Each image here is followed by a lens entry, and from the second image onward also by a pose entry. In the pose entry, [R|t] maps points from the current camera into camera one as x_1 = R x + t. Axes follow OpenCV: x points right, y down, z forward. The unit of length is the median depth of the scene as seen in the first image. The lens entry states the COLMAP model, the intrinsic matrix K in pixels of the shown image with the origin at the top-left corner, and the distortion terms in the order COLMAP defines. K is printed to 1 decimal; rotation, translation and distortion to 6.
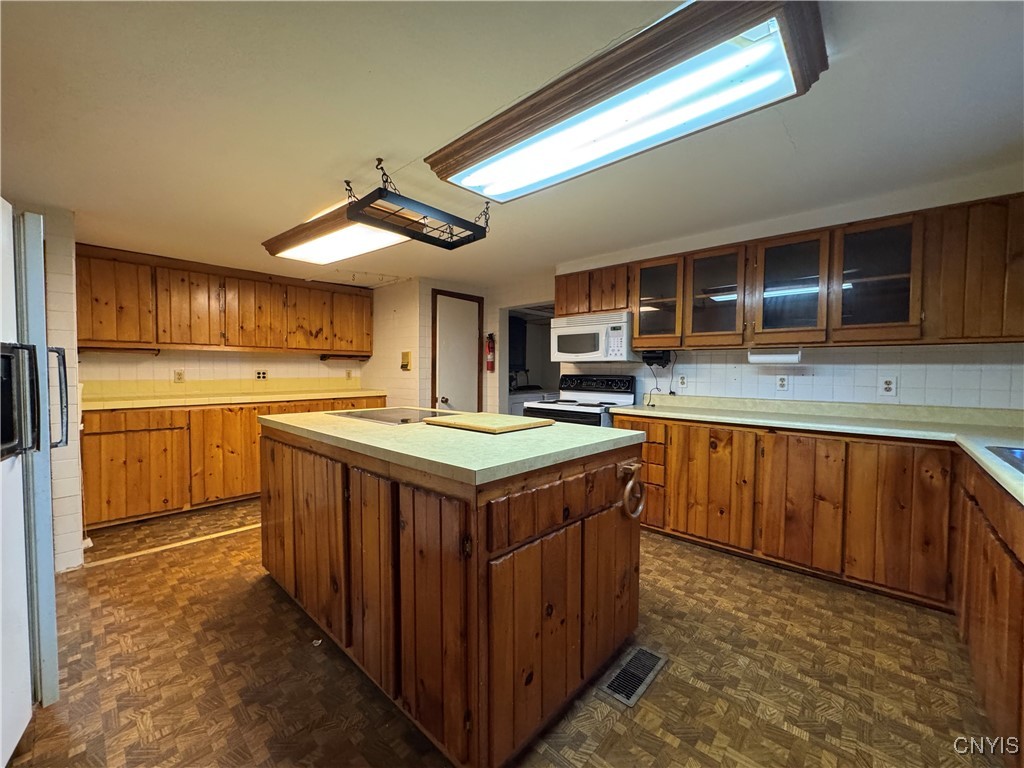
lens RADIAL K [[402.3, 0, 512.0], [0, 402.3, 384.0], [0, 0, 1]] dist [0.000471, 0.000040]
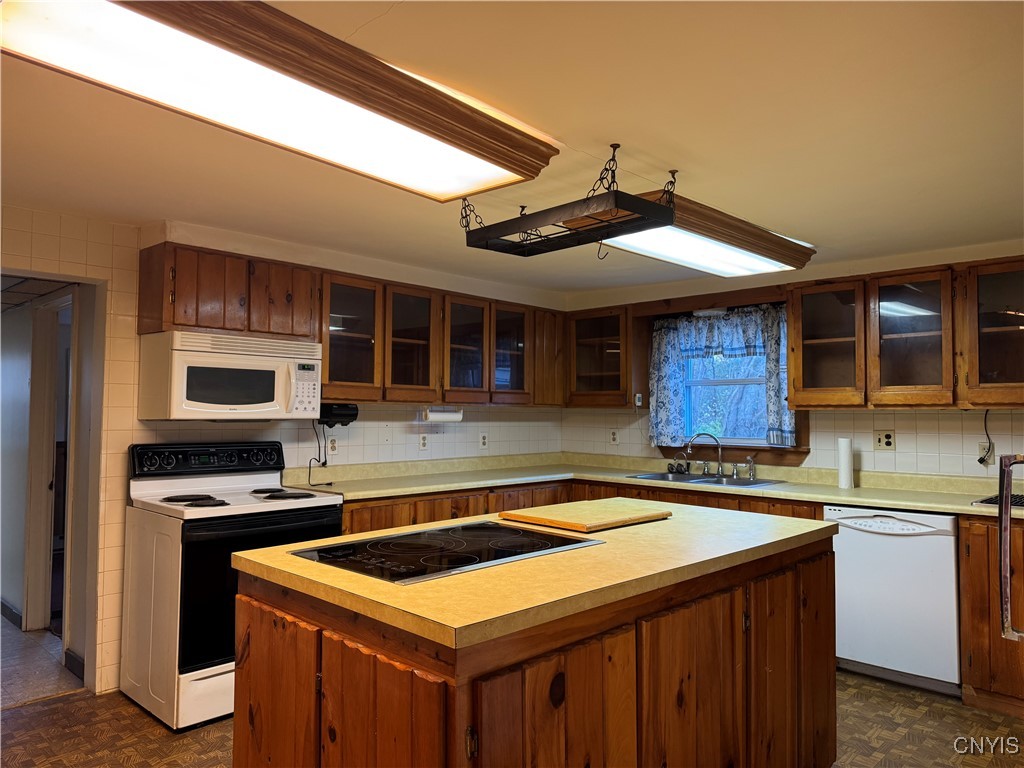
lens RADIAL K [[698.4, 0, 512.0], [0, 698.4, 384.0], [0, 0, 1]] dist [0.004869, -0.004893]
pose [[0.048197, 0.032361, 0.998313, -0.888872], [0.027313, 0.999059, -0.033704, -0.072801], [-0.998464, 0.028891, 0.047268, 0.686249]]
